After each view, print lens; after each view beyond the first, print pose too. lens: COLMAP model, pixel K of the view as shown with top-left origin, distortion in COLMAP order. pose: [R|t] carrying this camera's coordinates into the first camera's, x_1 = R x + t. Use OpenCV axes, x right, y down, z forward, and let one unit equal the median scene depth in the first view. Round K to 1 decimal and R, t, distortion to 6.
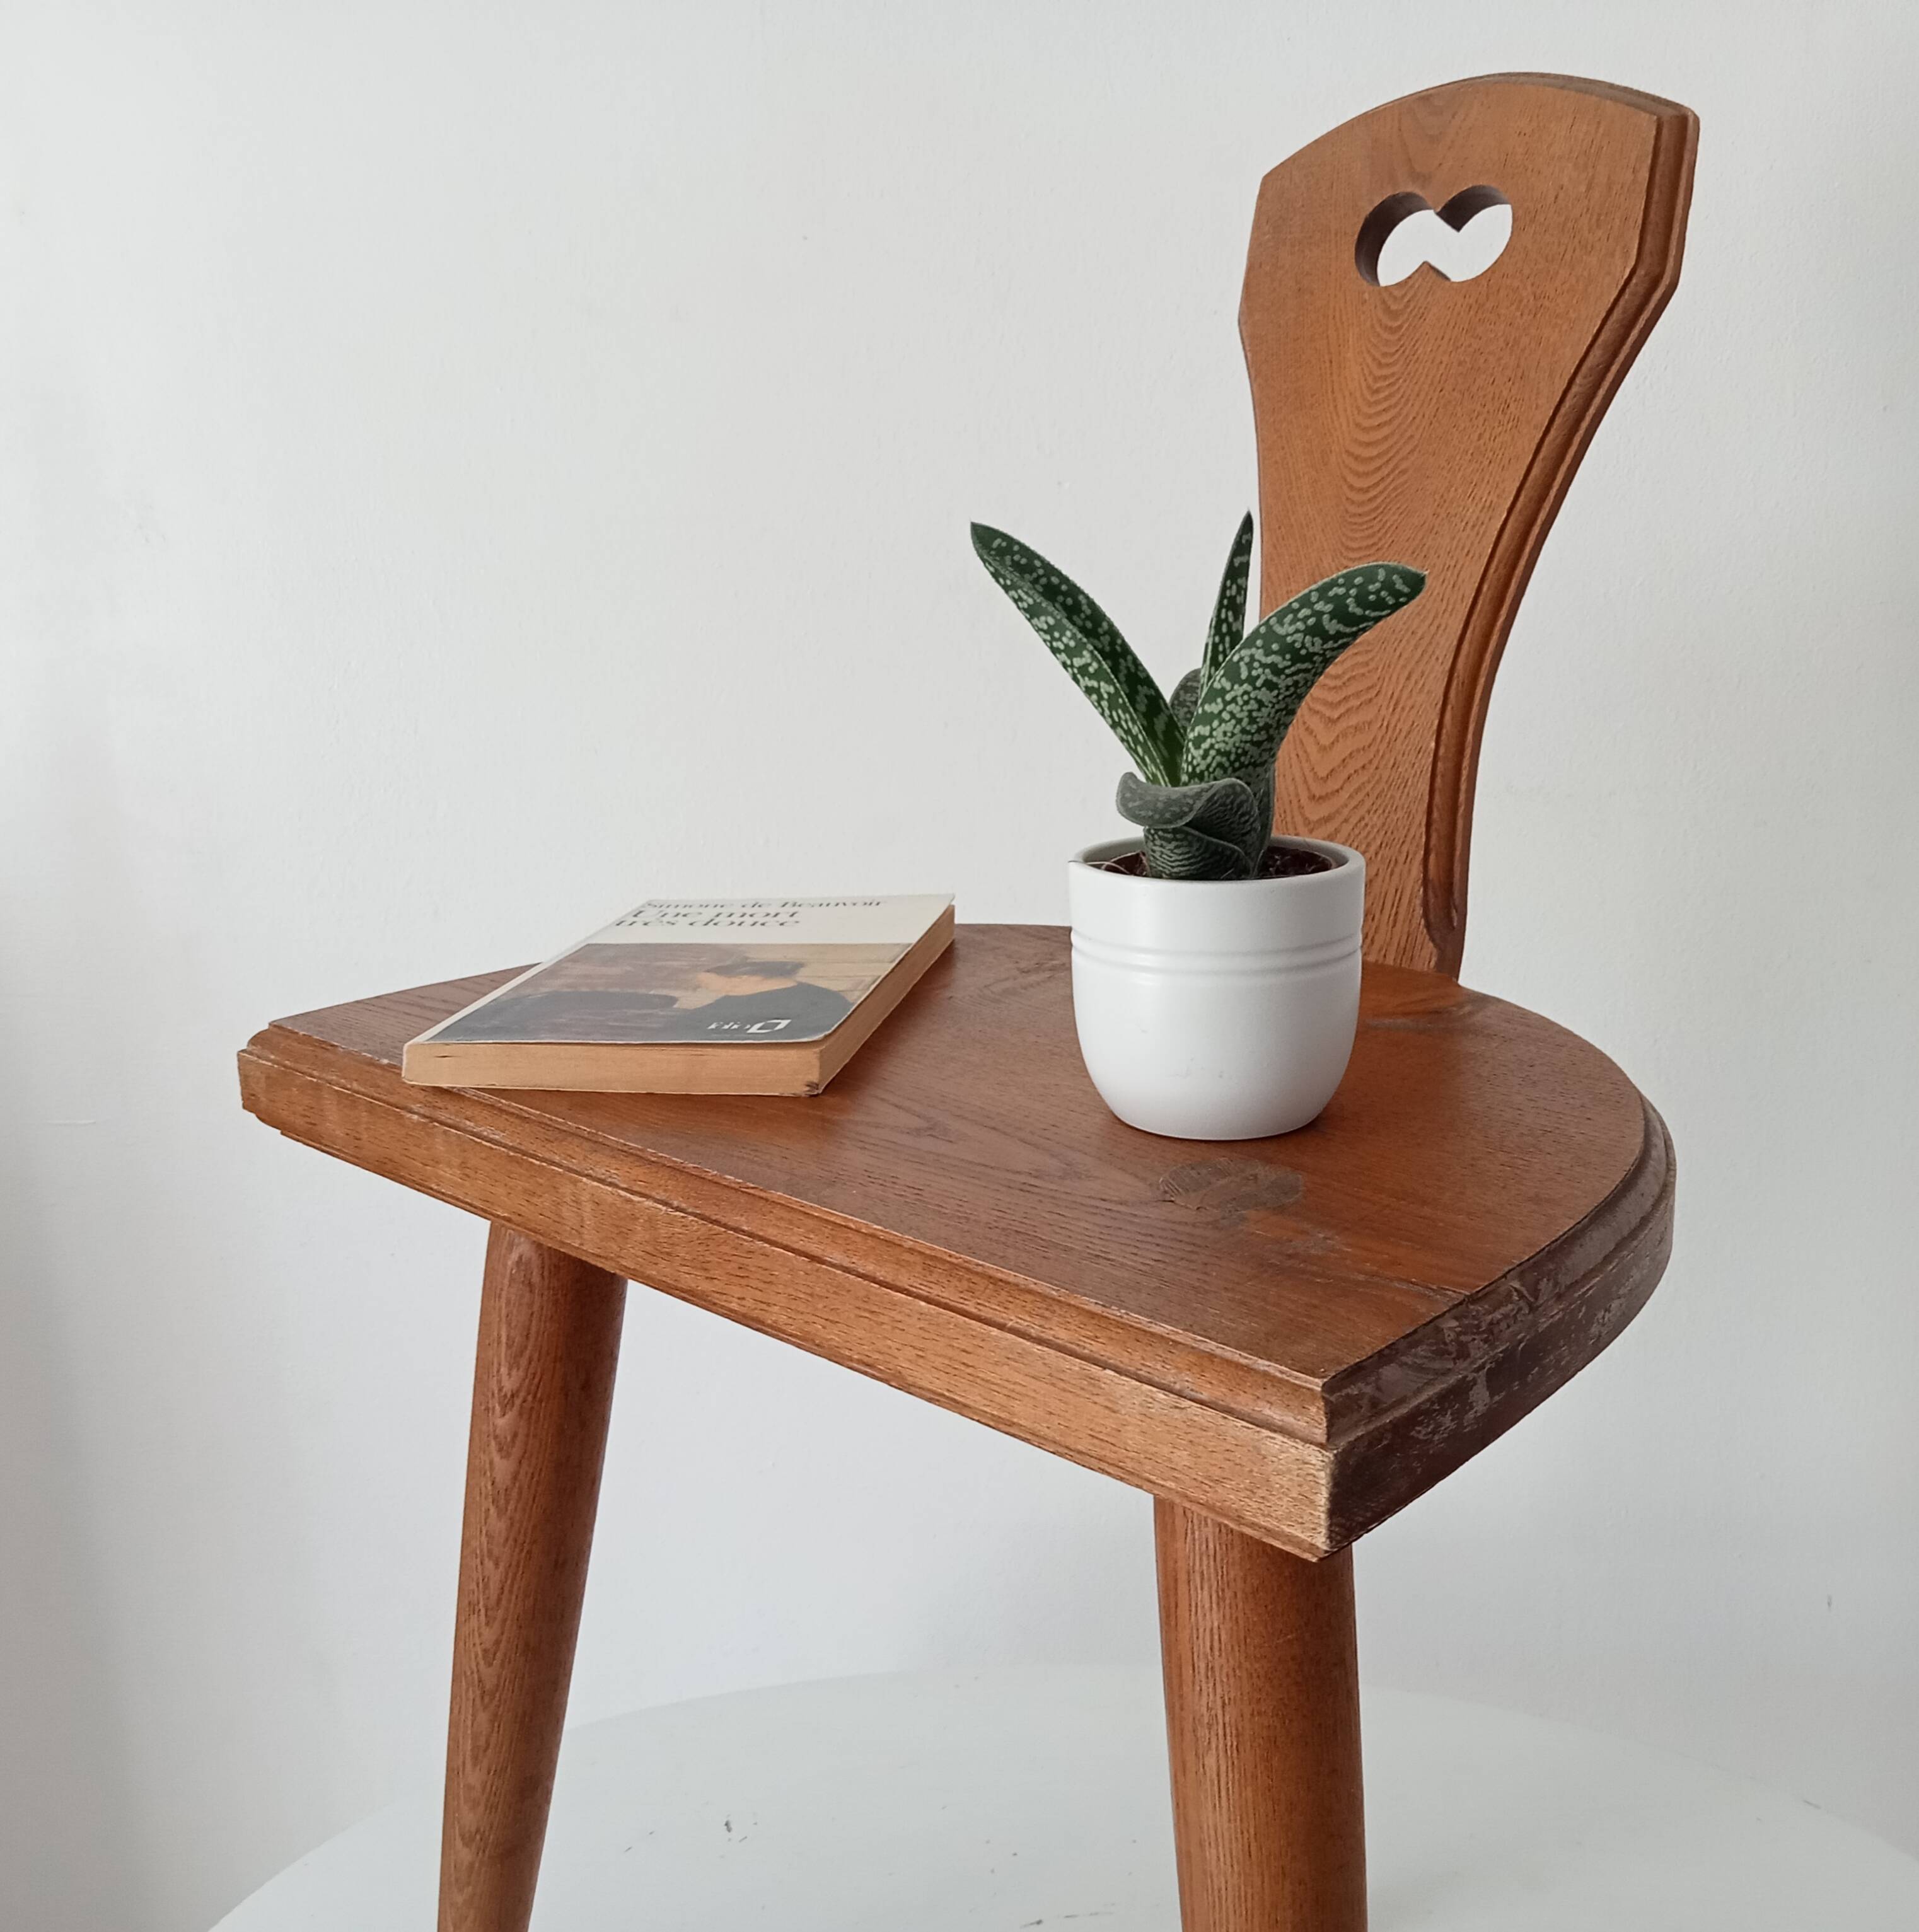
lens RADIAL K [[1819.5, 0, 986.2], [0, 1819.5, 980.1], [0, 0, 1]] dist [0.006740, 0.000000]
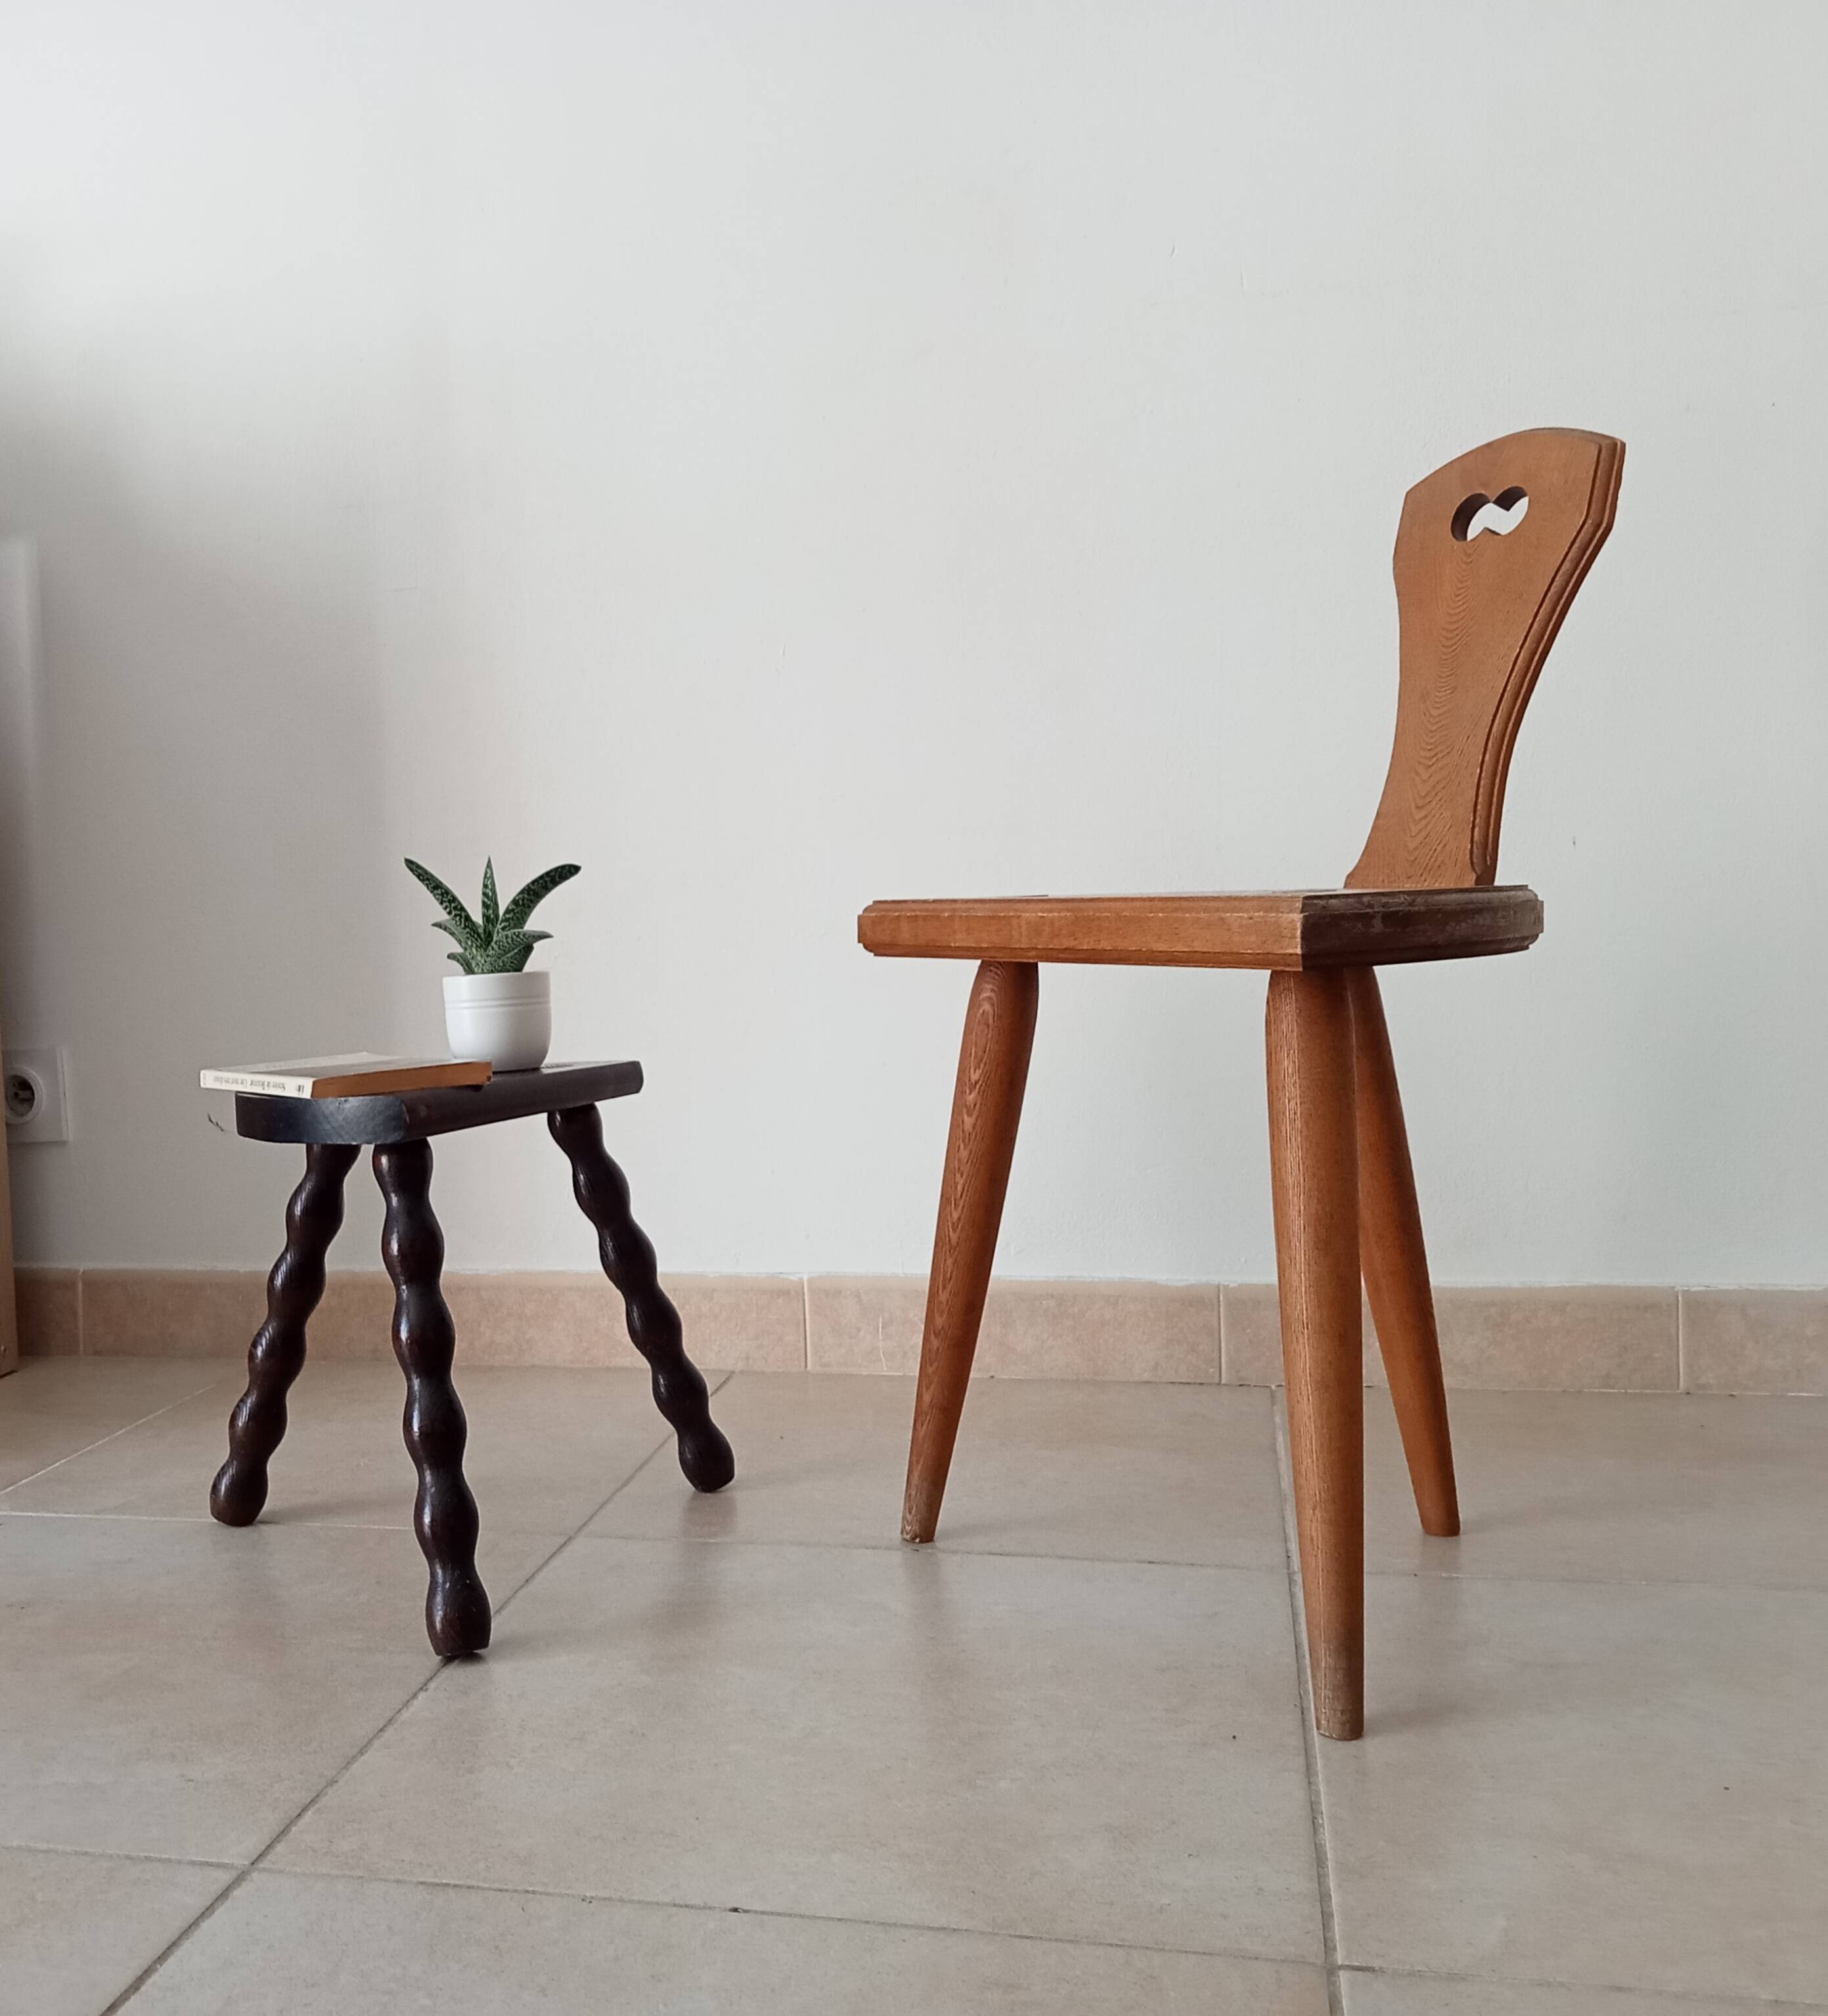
lens RADIAL K [[1772.7, 0, 787.0], [0, 1772.7, 1032.9], [0, 0, 1]] dist [0.026478, -0.049348]
pose [[0.948631, 0.020975, -0.315690, 0.163291], [-0.069653, 0.987165, -0.143715, 0.472163], [0.308624, 0.158321, 0.937916, -0.932795]]
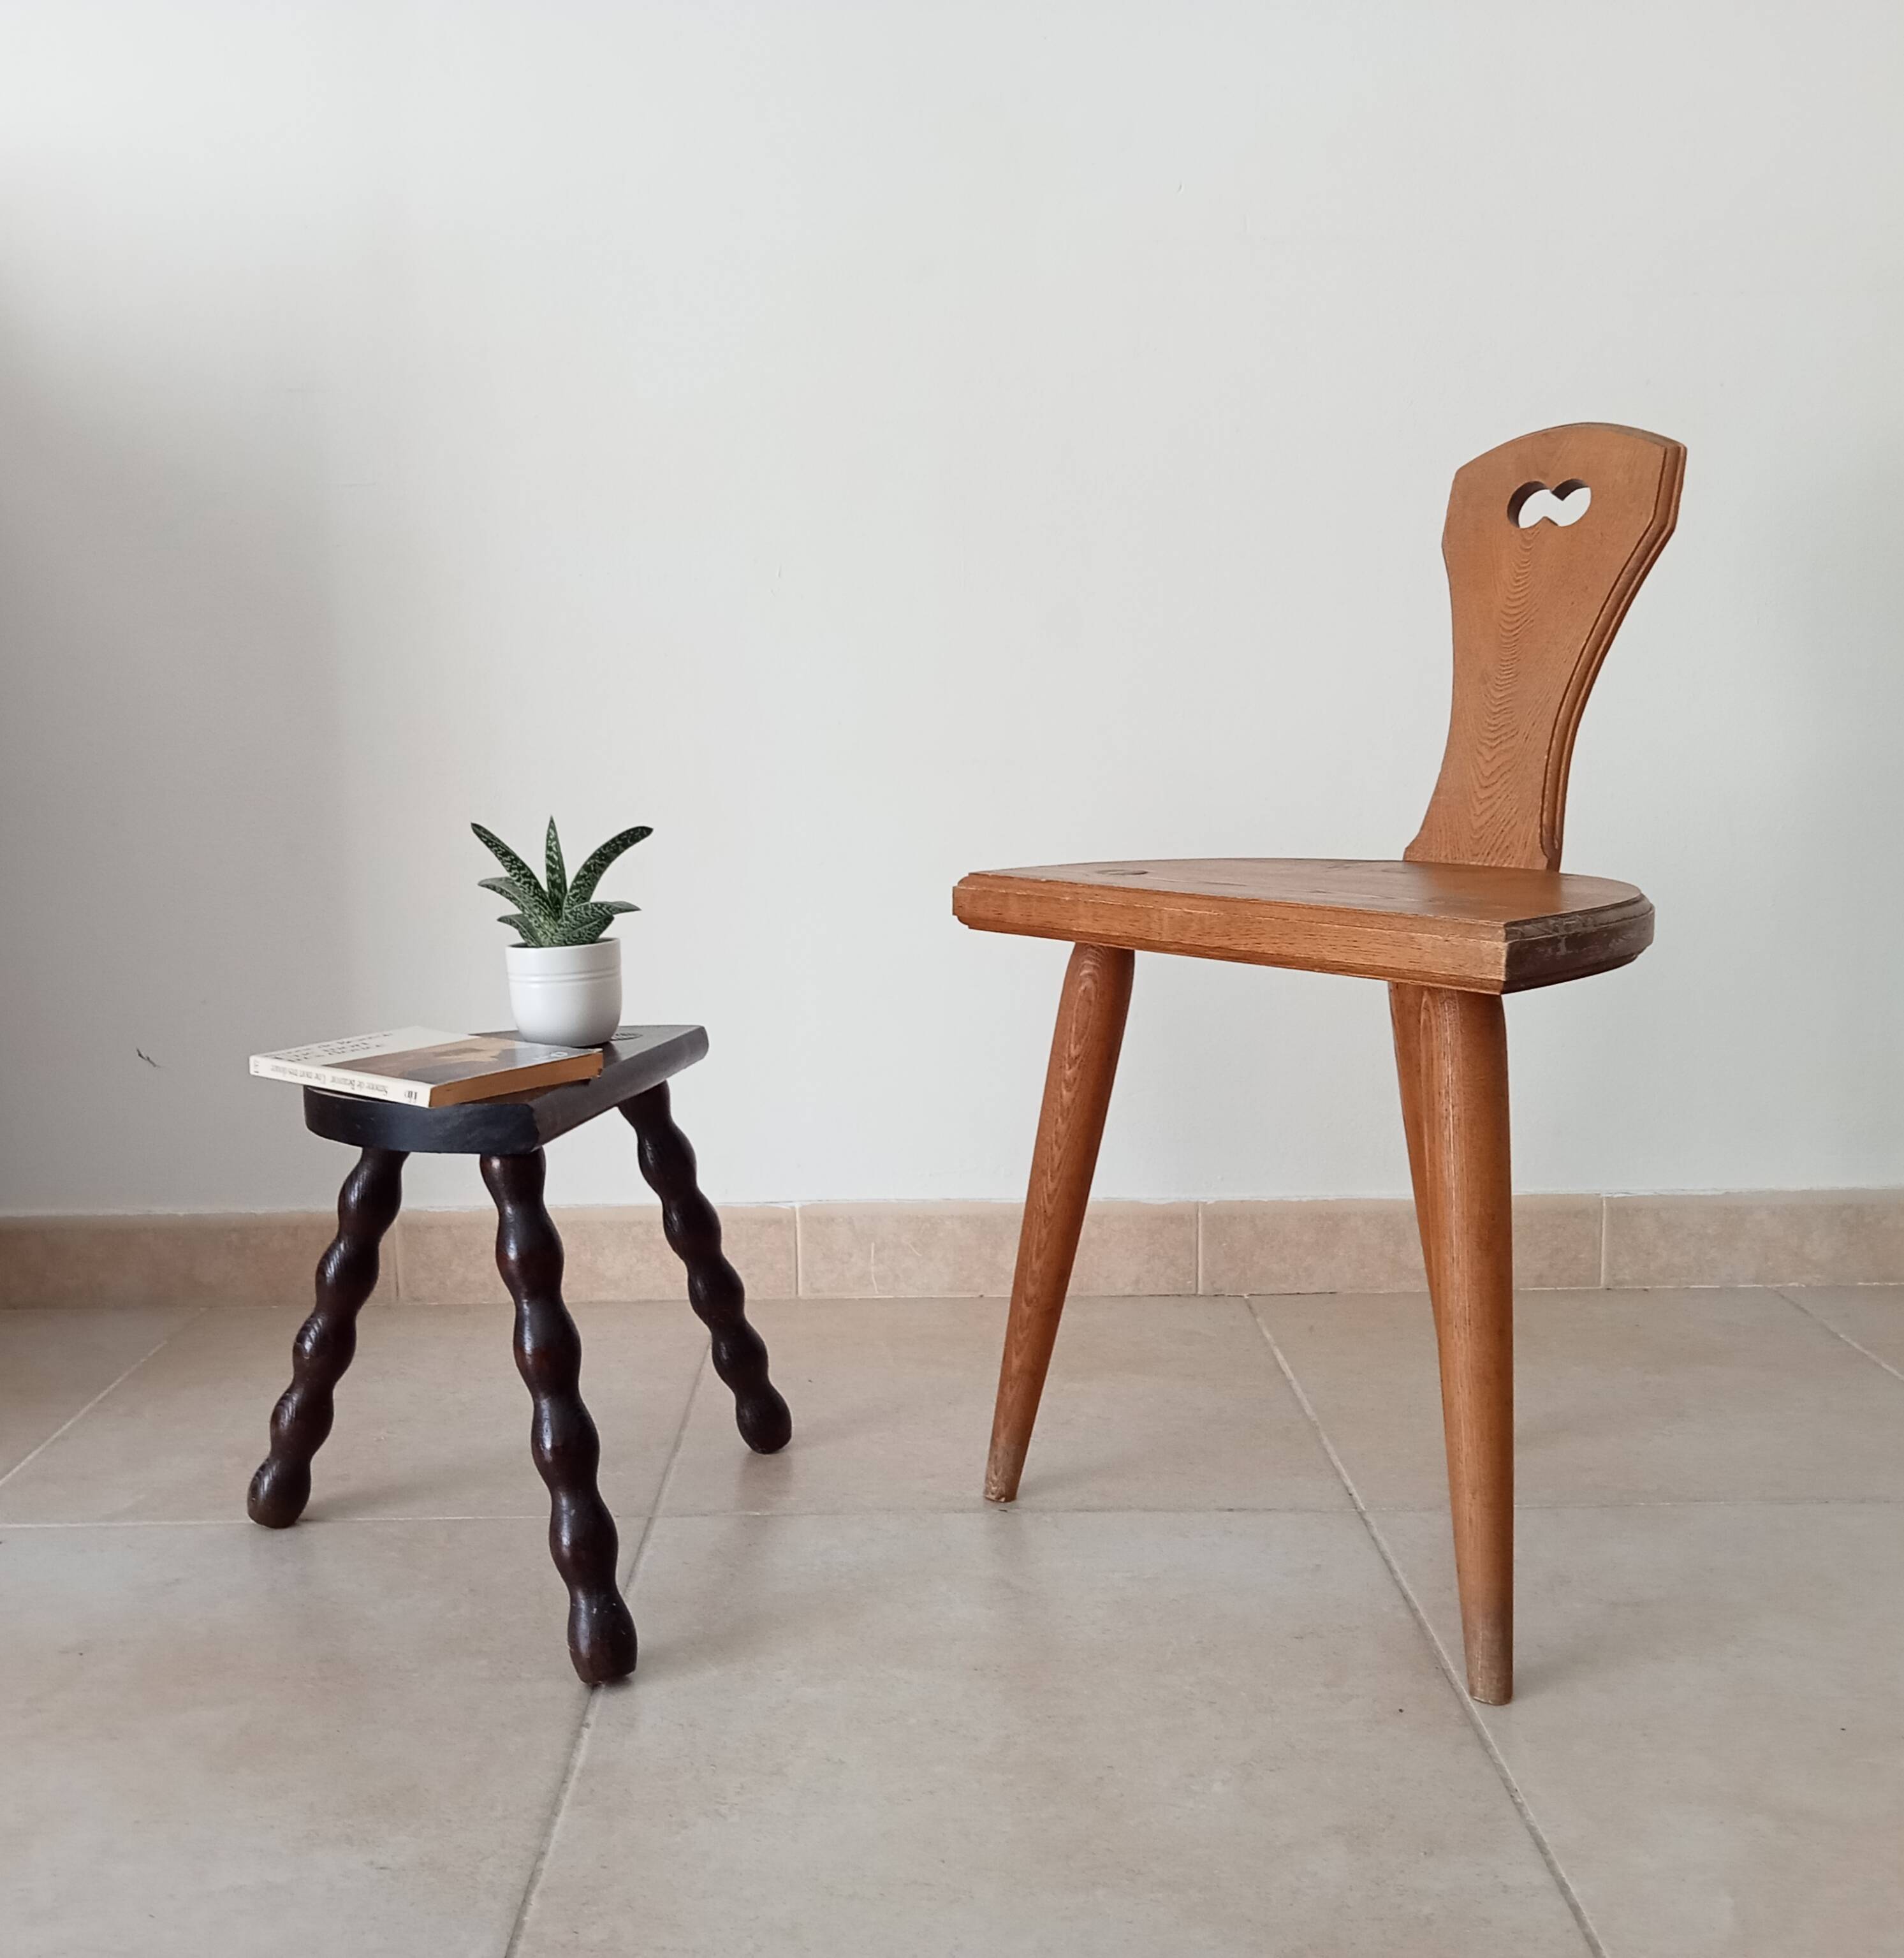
lens RADIAL K [[1721.1, 0, 905.0], [0, 1721.1, 989.2], [0, 0, 1]] dist [0.019829, -0.037188]
pose [[0.992927, 0.031162, -0.114568, -0.231885], [-0.040790, 0.995741, -0.082679, 0.318314], [0.111503, 0.086767, 0.989969, -0.943499]]
